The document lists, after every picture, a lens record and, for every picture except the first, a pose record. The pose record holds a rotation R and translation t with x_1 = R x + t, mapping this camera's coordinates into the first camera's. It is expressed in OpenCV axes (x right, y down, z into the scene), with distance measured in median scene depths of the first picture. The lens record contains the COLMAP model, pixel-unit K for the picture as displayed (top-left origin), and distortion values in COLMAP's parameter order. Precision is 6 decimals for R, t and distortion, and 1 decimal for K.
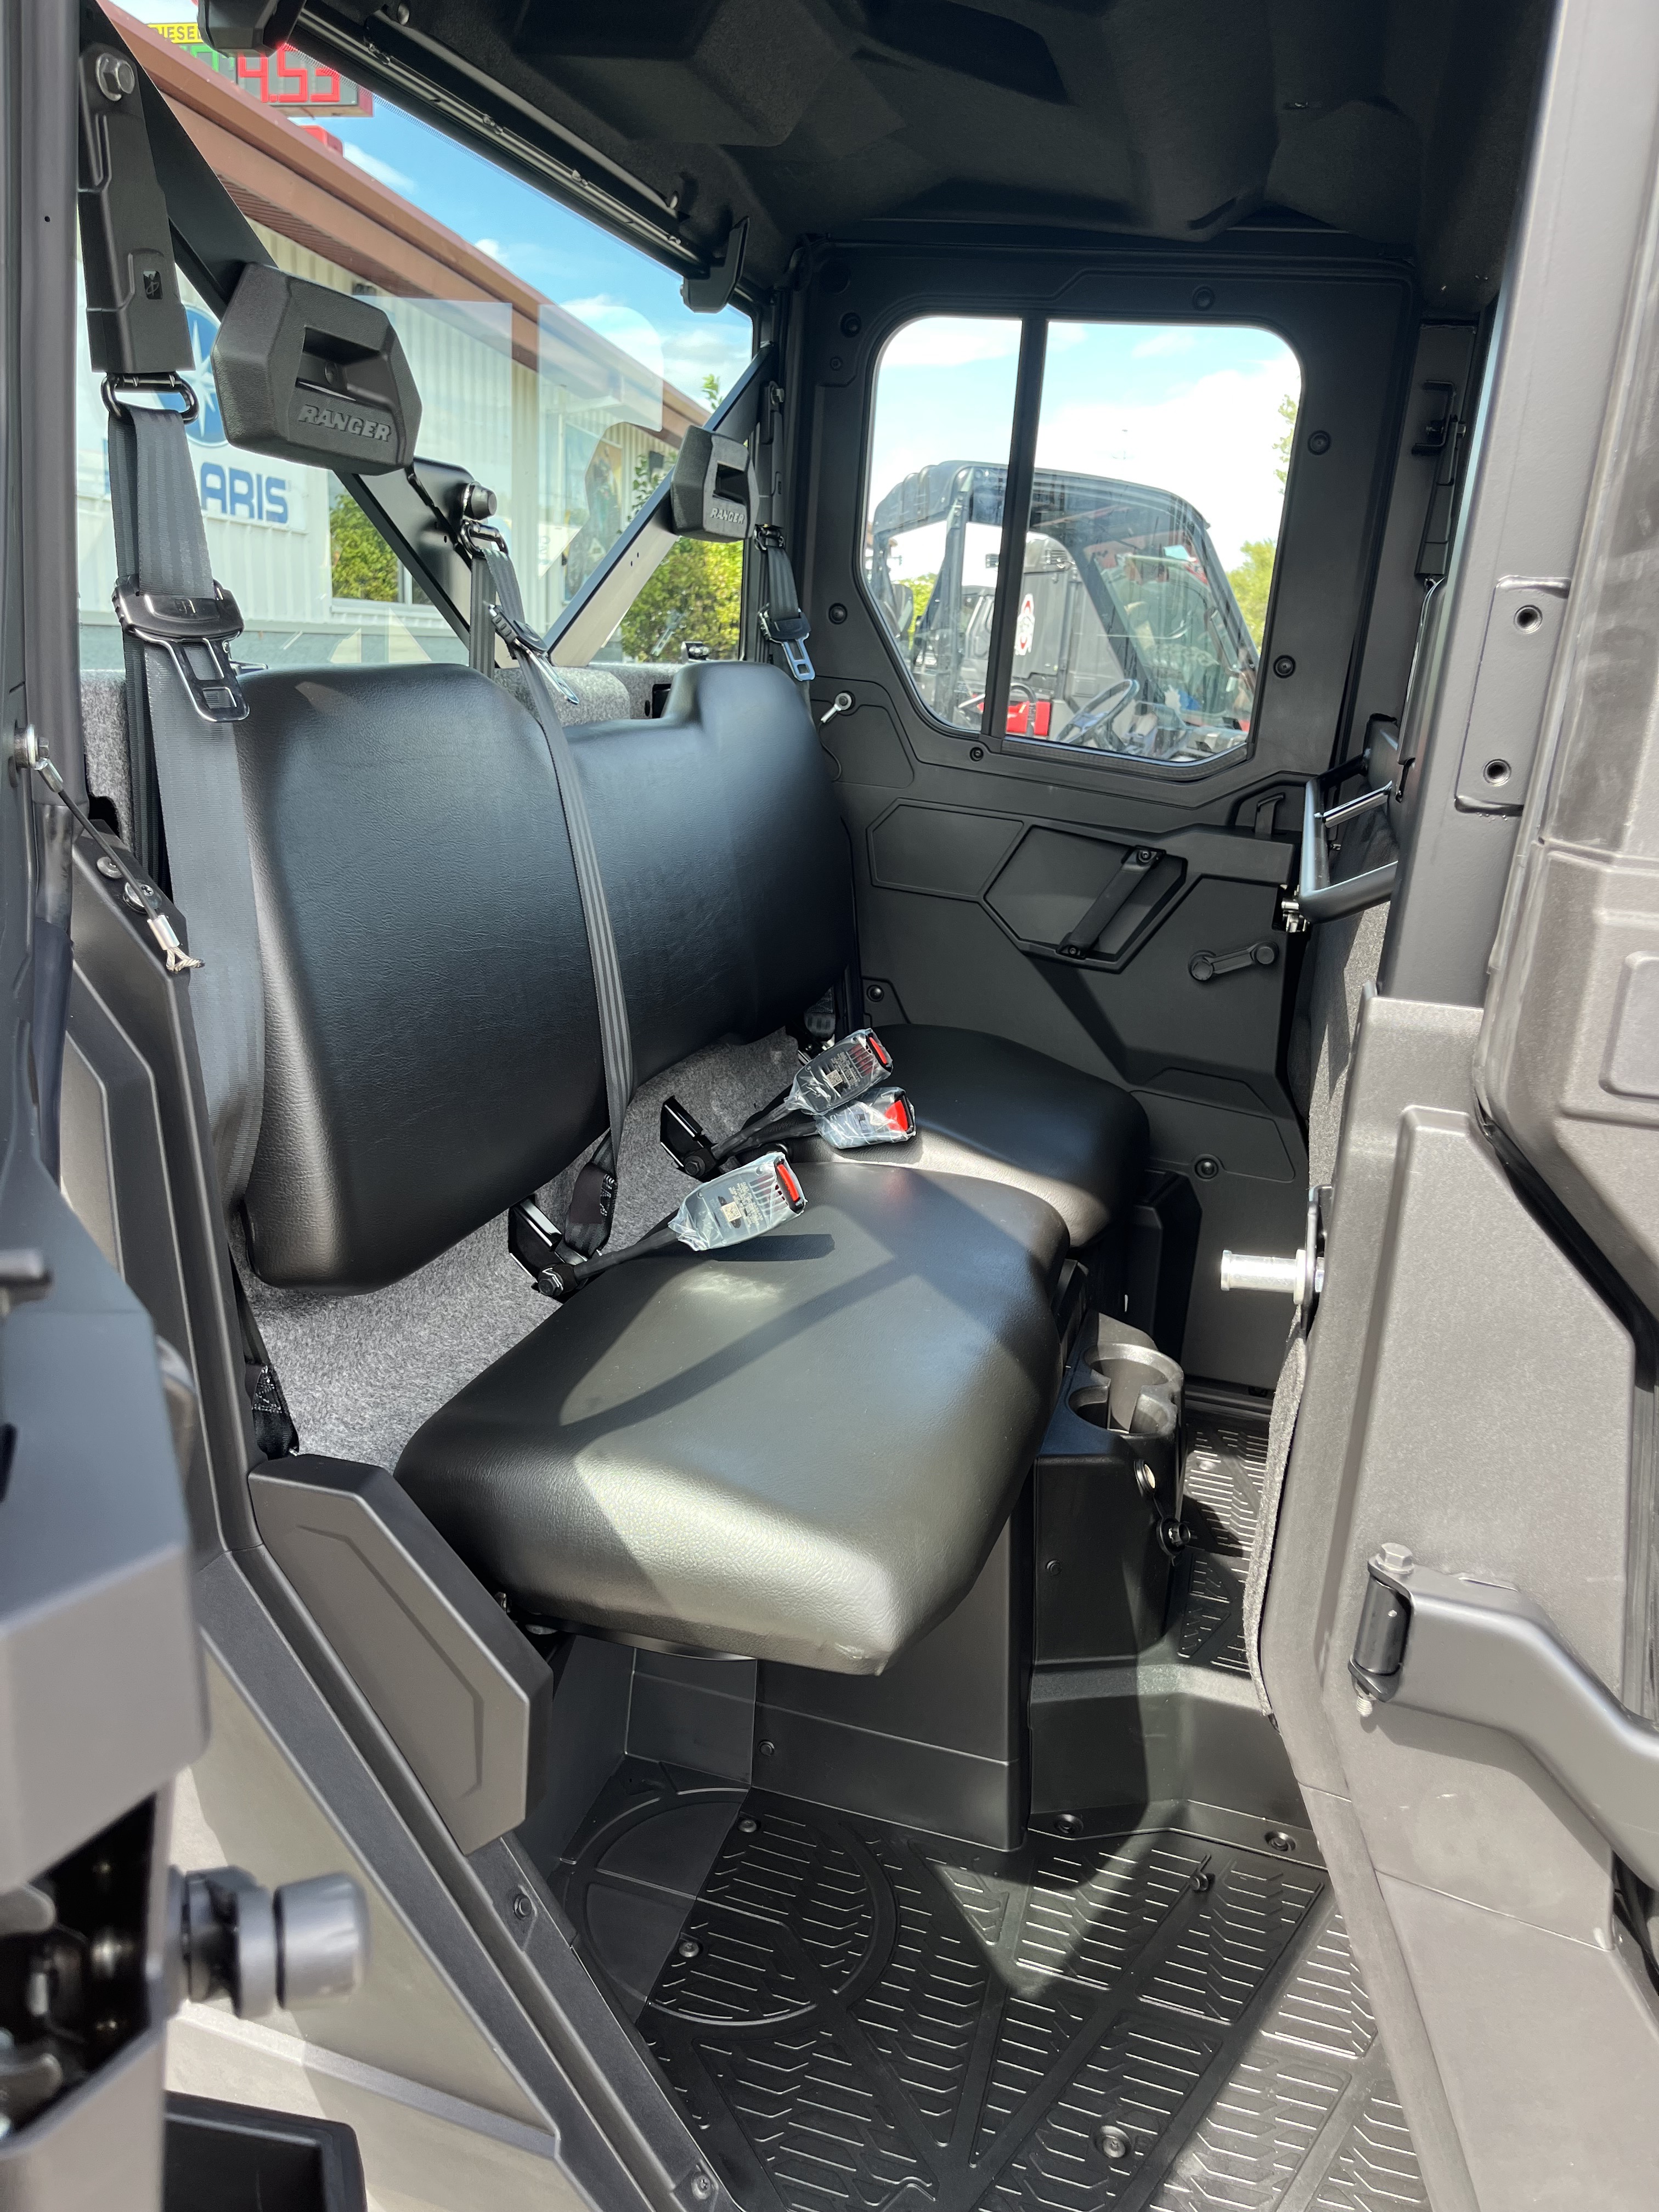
lens RADIAL K [[1639.8, 0, 829.5], [0, 1639.8, 1106.0], [0, 0, 1]] dist [0.007476, 0.002565]
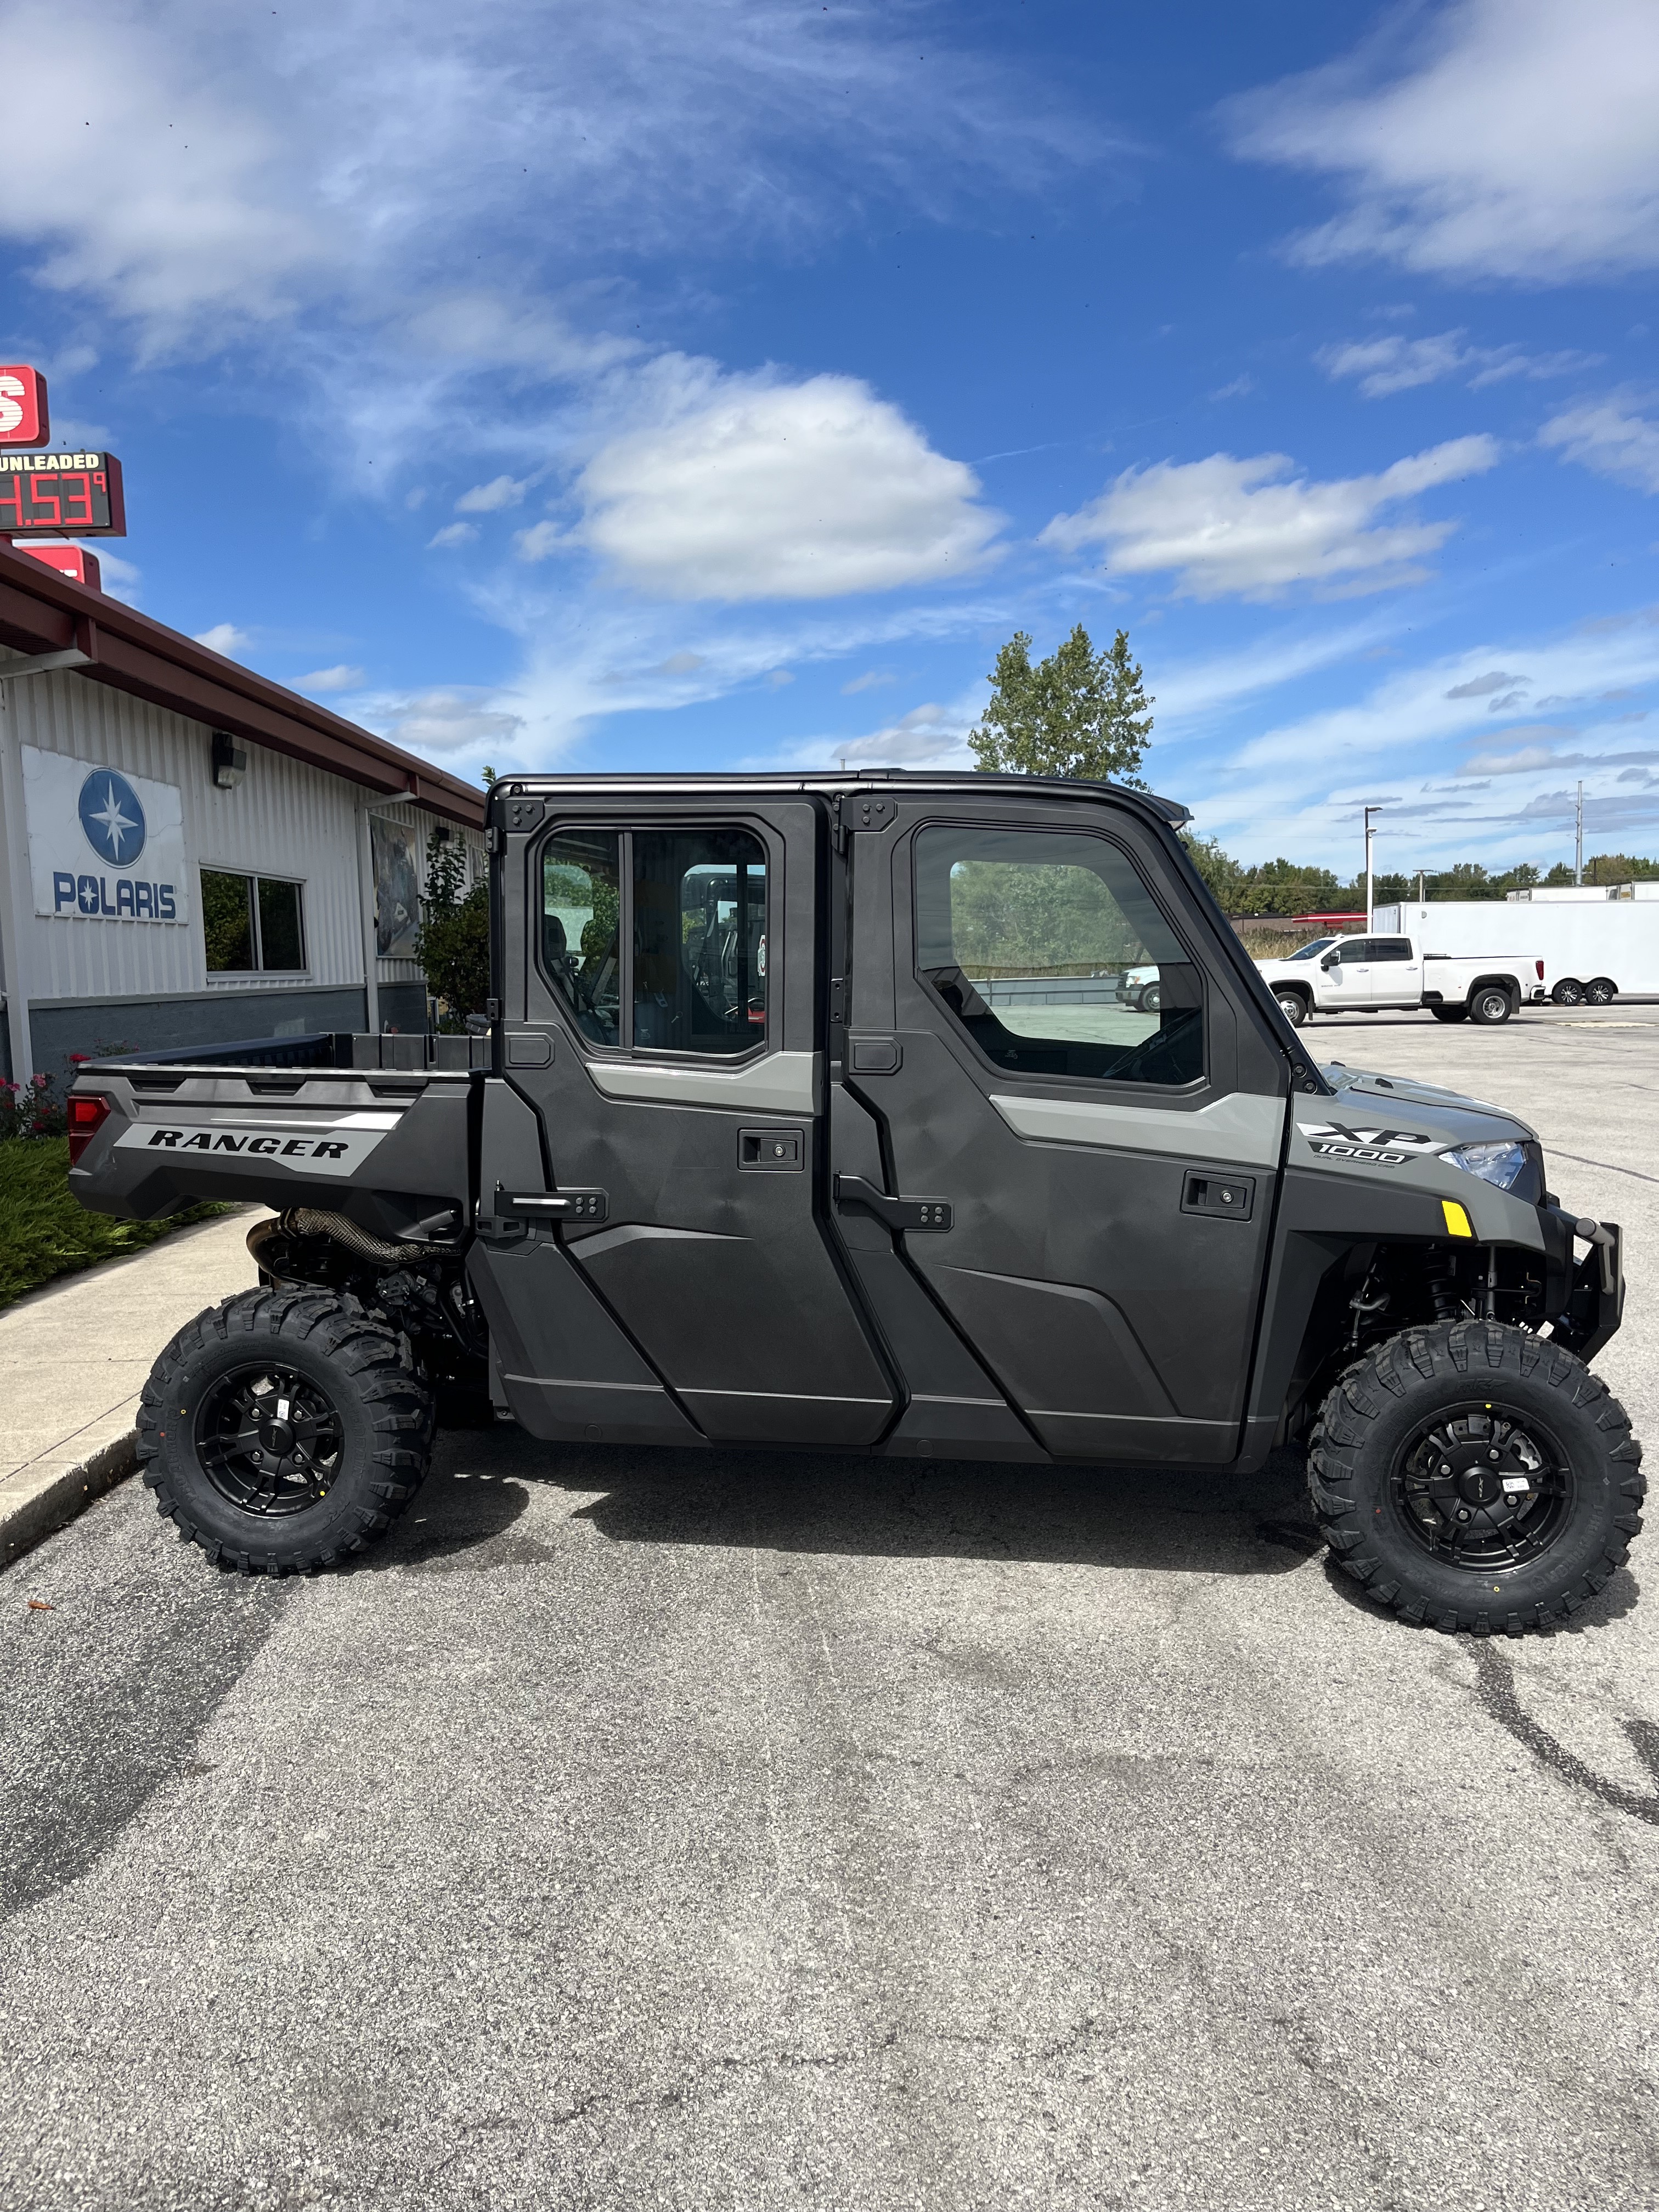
lens RADIAL K [[1639.8, 0, 829.5], [0, 1639.8, 1106.0], [0, 0, 1]] dist [0.007476, 0.002565]
pose [[0.986101, -0.090143, 0.139570, -0.024372], [0.114194, 0.977881, -0.175240, 0.064658], [-0.120686, 0.188742, 0.974583, -0.262754]]
